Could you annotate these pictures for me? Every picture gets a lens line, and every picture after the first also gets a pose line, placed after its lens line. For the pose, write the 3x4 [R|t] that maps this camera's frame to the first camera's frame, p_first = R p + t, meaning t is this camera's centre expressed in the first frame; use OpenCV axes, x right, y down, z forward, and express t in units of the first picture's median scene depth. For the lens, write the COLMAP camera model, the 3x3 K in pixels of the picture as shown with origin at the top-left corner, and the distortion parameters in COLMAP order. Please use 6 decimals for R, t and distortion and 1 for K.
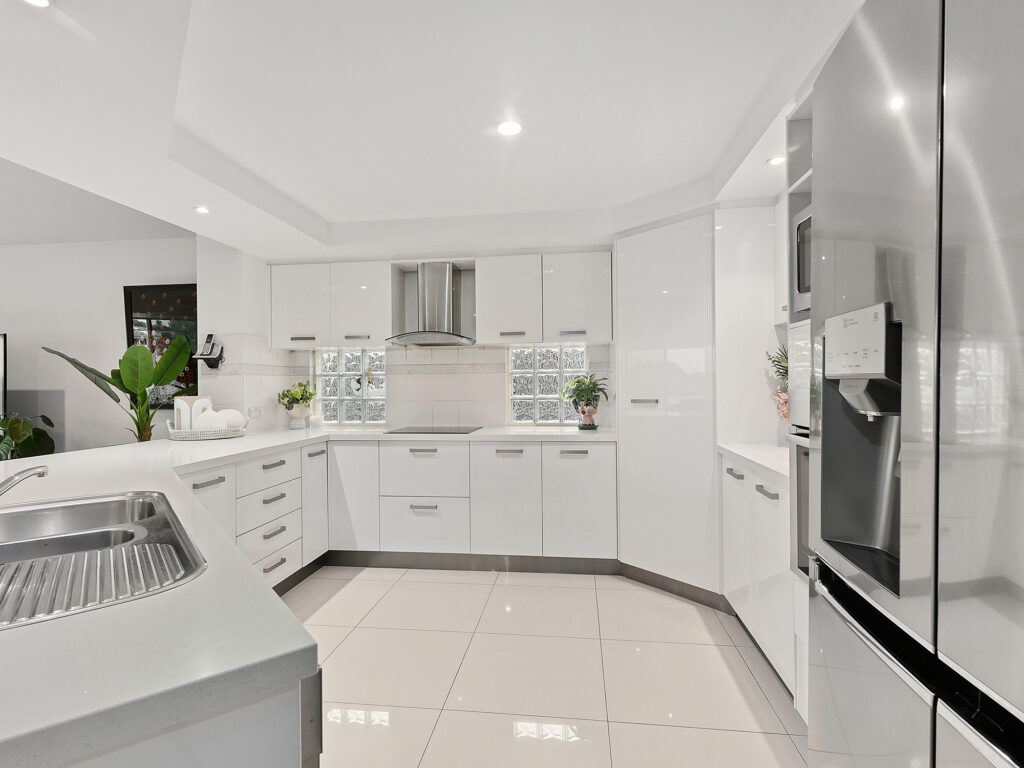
lens RADIAL K [[536.1, 0, 512.0], [0, 536.1, 384.0], [0, 0, 1]] dist [0.000174, -0.000039]
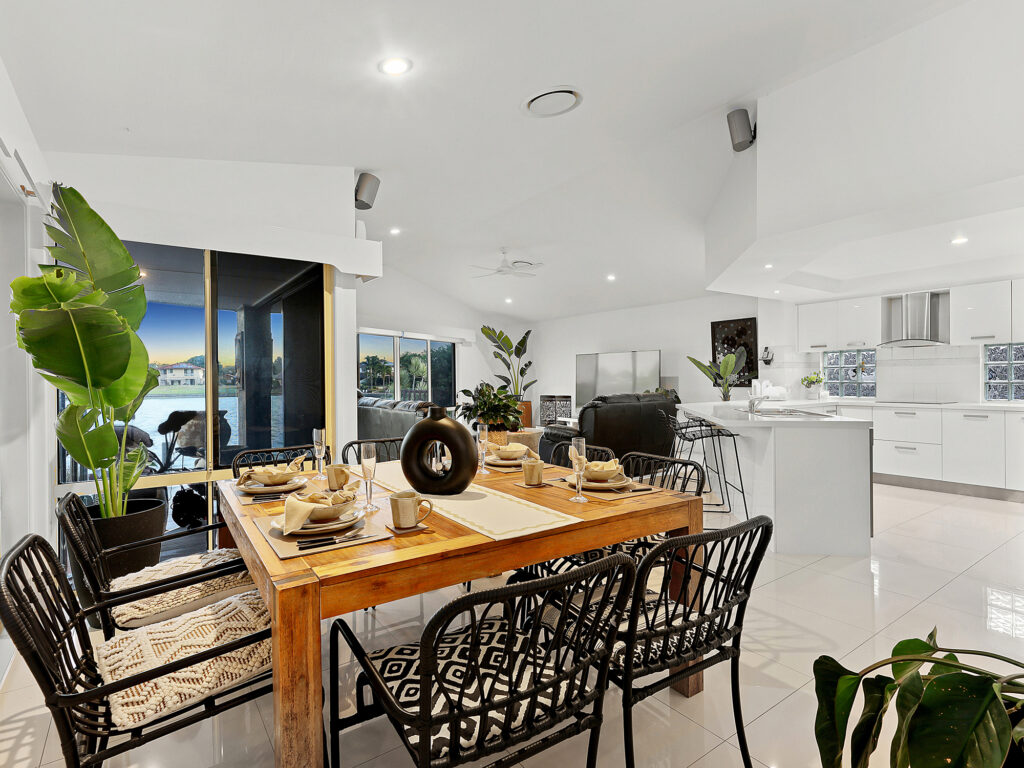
lens RADIAL K [[513.3, 0, 512.0], [0, 513.3, 384.0], [0, 0, 1]] dist [-0.000137, -0.000317]
pose [[0.677654, 0.010133, -0.735311, 0.150905], [0.003878, 0.999842, 0.017352, 0.003352], [0.735371, -0.014610, 0.677507, -0.821069]]
